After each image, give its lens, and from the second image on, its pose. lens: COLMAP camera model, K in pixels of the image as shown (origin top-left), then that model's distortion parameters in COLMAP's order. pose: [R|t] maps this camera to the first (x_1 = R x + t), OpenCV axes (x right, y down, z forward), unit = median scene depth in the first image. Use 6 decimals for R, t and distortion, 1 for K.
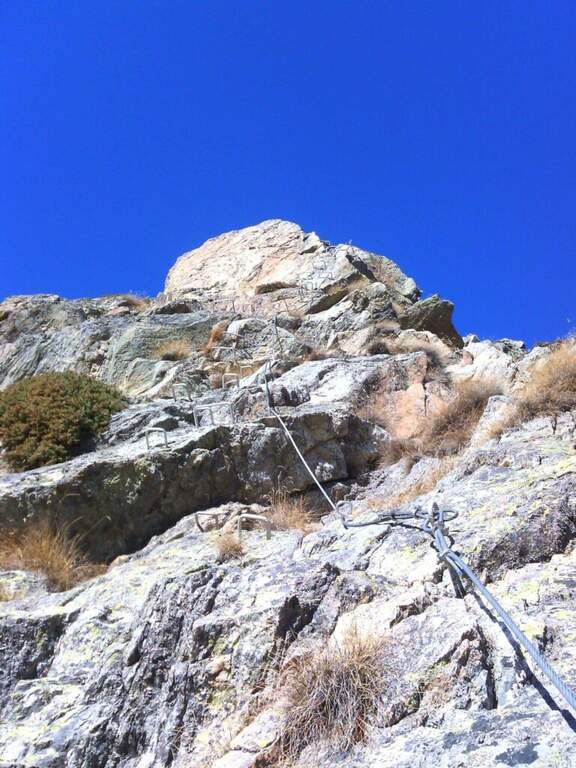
lens RADIAL K [[776.4, 0, 288.0], [0, 776.4, 384.0], [0, 0, 1]] dist [0.032533, -0.131339]
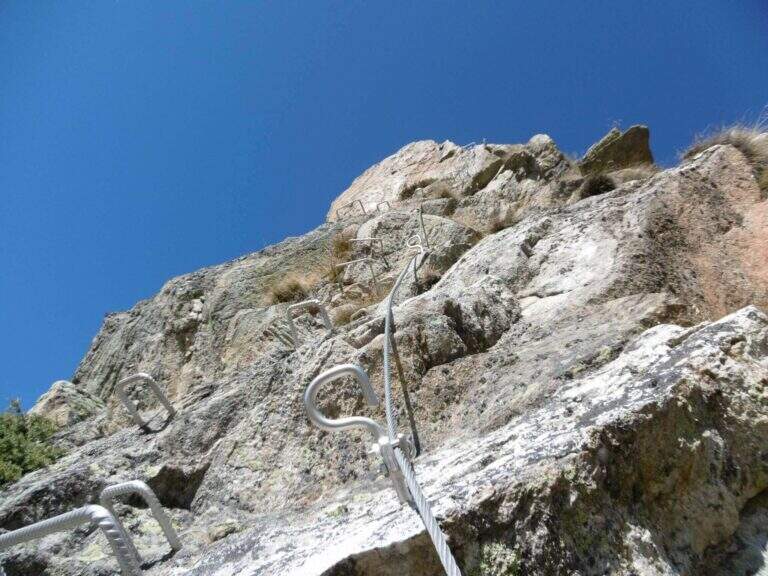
lens RADIAL K [[776.4, 0, 384.0], [0, 776.4, 288.0], [0, 0, 1]] dist [0.032533, -0.131339]
pose [[0.959049, -0.266302, -0.096476, 0.000822], [0.264845, 0.963889, -0.027841, 0.000368], [0.100406, 0.001149, 0.994946, 0.319920]]
